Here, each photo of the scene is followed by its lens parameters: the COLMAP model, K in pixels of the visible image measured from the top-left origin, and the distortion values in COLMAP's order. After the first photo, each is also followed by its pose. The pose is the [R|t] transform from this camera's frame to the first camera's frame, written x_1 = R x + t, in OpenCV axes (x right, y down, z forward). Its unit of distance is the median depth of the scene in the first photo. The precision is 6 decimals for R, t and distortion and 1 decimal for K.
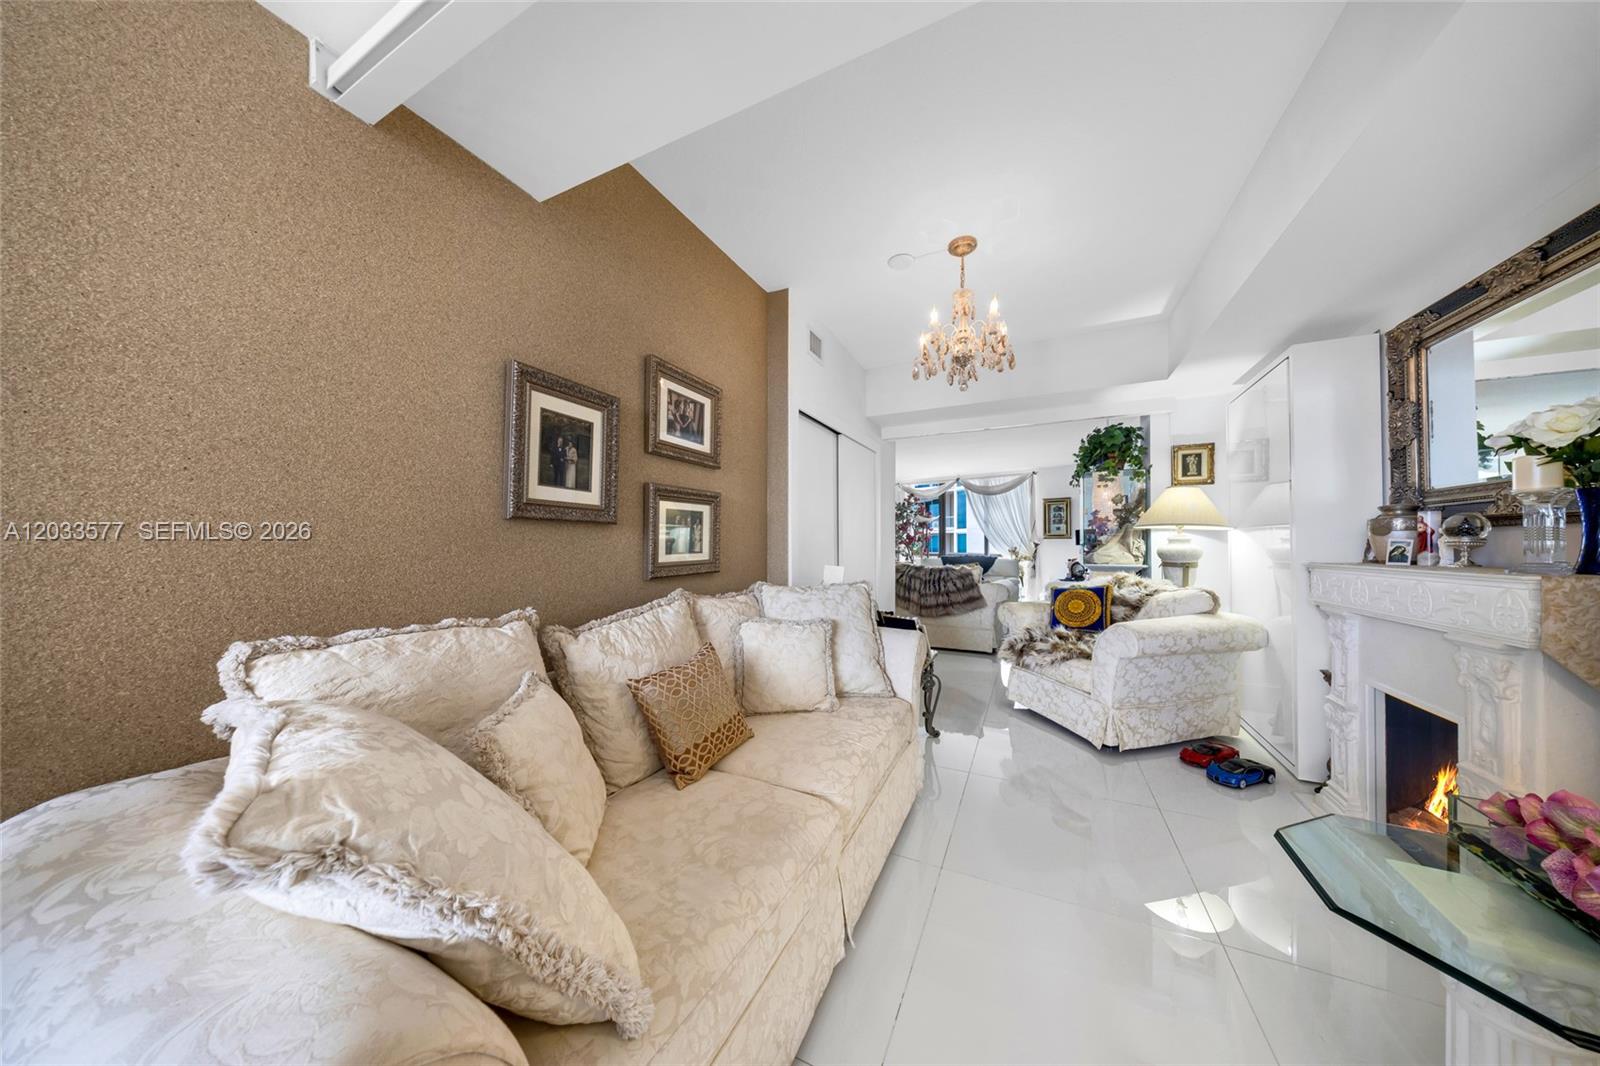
lens RADIAL K [[458.6, 0, 792.0], [0, 458.6, 544.1], [0, 0, 1]] dist [-0.002964, -0.000091]
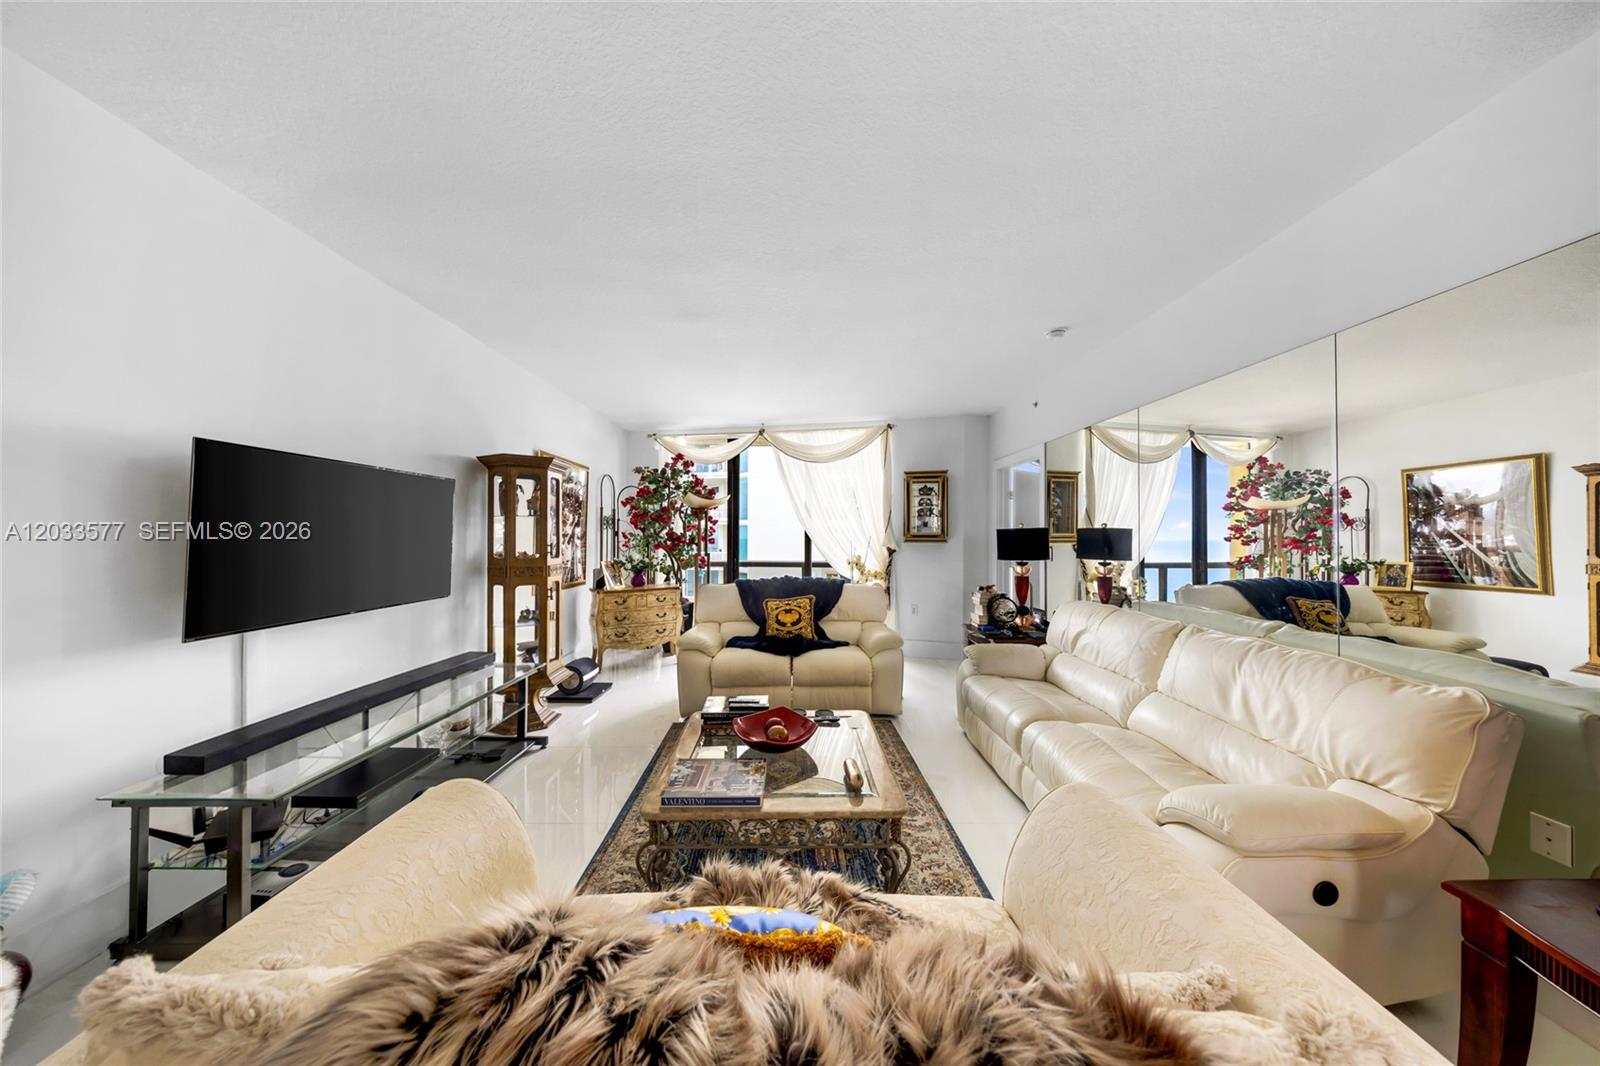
lens RADIAL K [[458.6, 0, 793.6], [0, 458.6, 532.2], [0, 0, 1]] dist [-0.002964, -0.000091]
pose [[0.884229, 0.003237, 0.467042, 0.557782], [-0.003631, 0.999993, -0.000058, -0.084051], [-0.467040, -0.001645, 0.884235, 1.980491]]
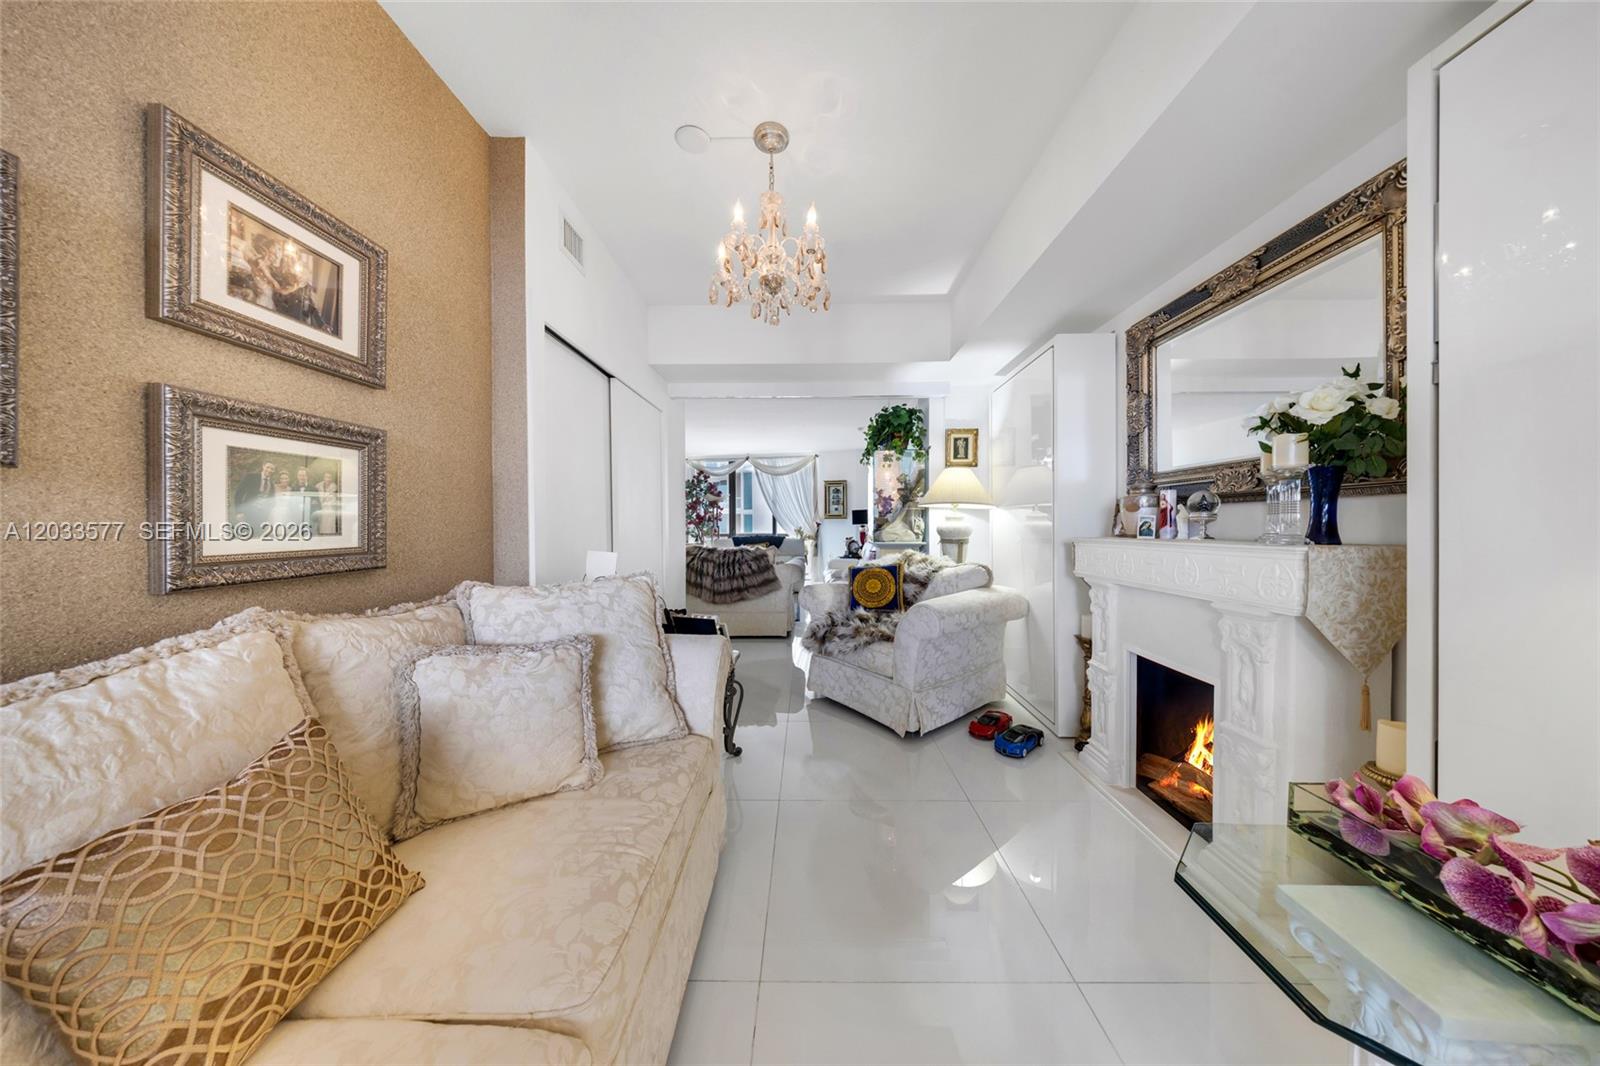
lens RADIAL K [[458.6, 0, 785.6], [0, 458.6, 536.0], [0, 0, 1]] dist [-0.002964, -0.000091]
pose [[0.904169, -0.012174, 0.427001, 0.054622], [0.002333, 0.999720, 0.023563, 0.008872], [-0.427168, -0.020309, 0.903944, 0.280565]]
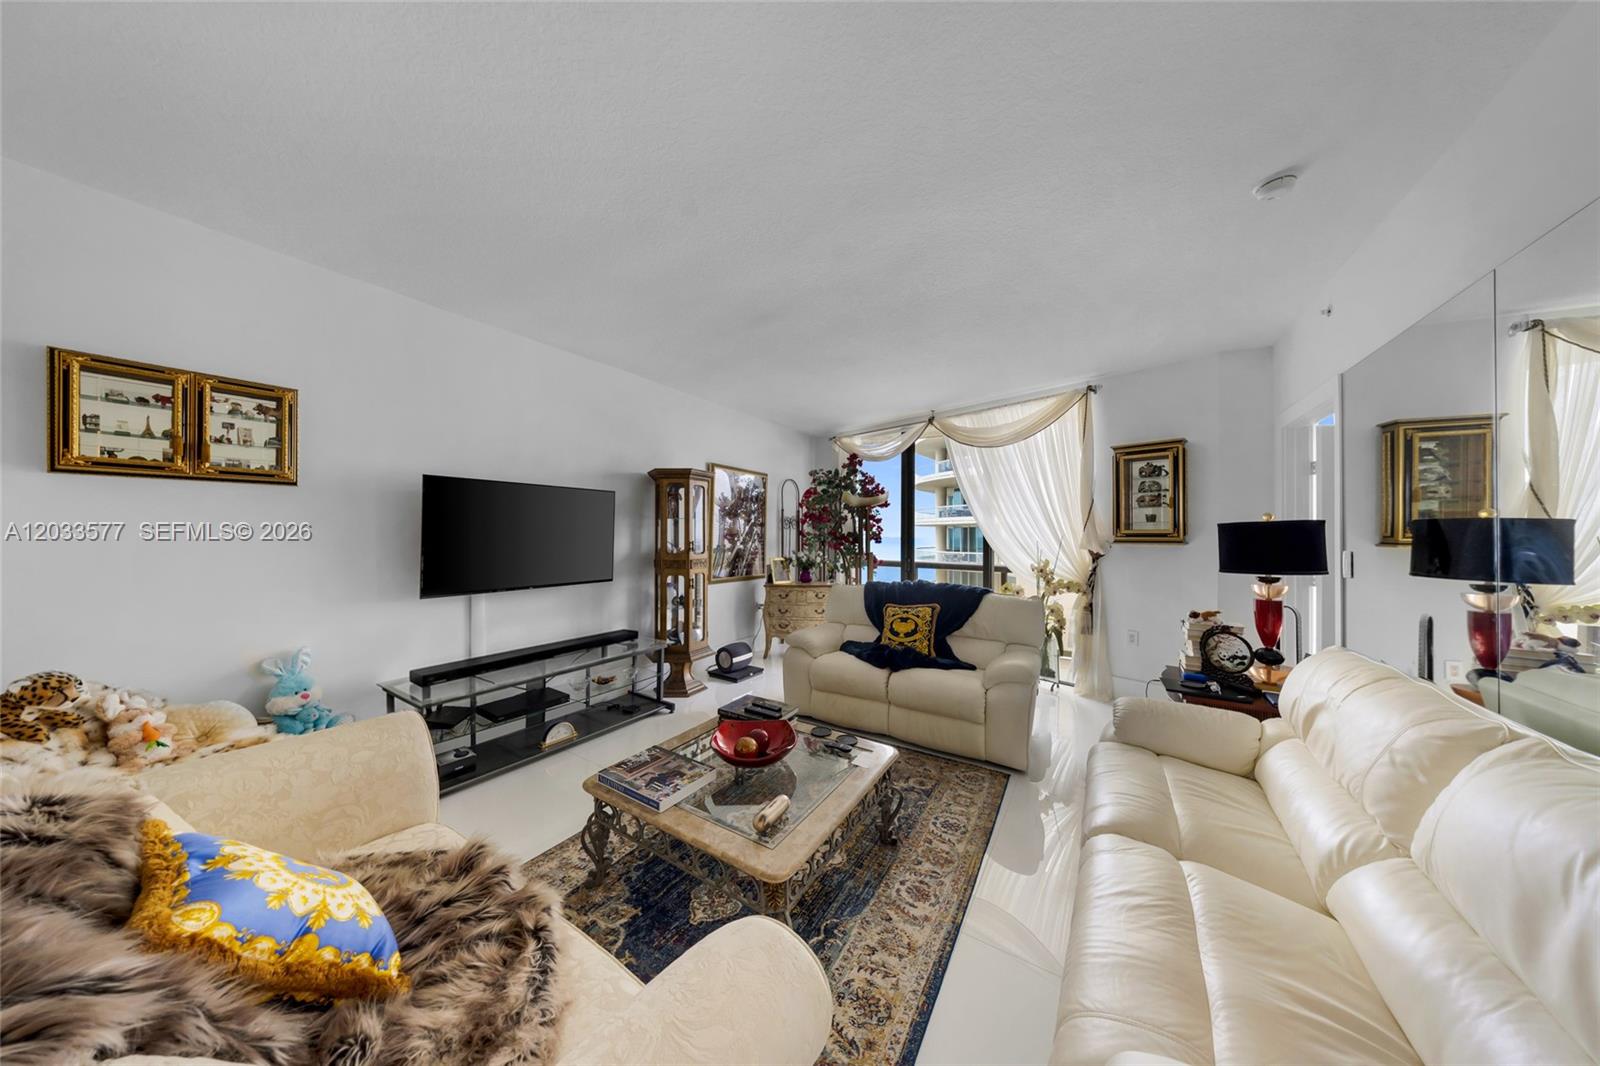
lens RADIAL K [[458.6, 0, 802.3], [0, 458.6, 530.8], [0, 0, 1]] dist [-0.002964, -0.000091]
pose [[0.995608, -0.002102, -0.093602, 1.077603], [0.001949, 0.999997, -0.001720, -0.081572], [0.093605, 0.001530, 0.995608, 1.963921]]
